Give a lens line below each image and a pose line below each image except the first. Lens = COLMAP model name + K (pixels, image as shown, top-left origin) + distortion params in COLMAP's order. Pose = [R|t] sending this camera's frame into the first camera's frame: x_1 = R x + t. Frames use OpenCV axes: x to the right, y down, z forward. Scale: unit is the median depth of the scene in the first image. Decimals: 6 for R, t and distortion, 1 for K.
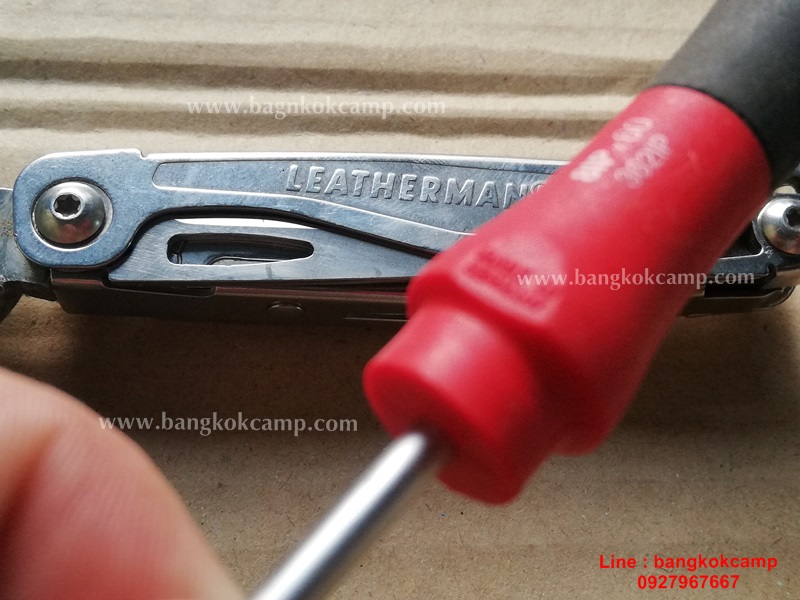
lens RADIAL K [[1020.9, 0, 400.0], [0, 1020.9, 300.0], [0, 0, 1]] dist [0.034079, 0.042982]
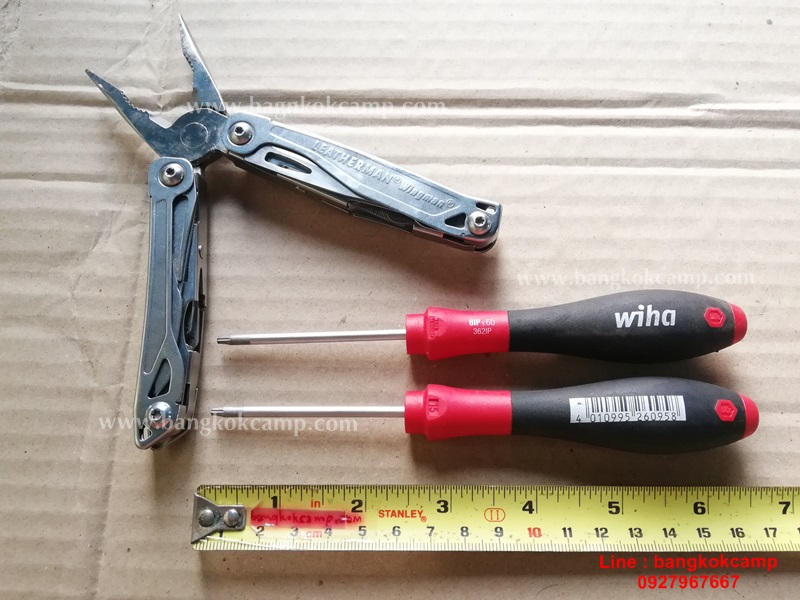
lens RADIAL K [[652.9, 0, 400.0], [0, 652.9, 300.0], [0, 0, 1]] dist [0.074552, -0.154523]
pose [[0.990662, 0.031207, -0.132725, -0.183108], [-0.009494, 0.986880, 0.161176, 0.004227], [0.136013, -0.158411, 0.977960, -0.841323]]
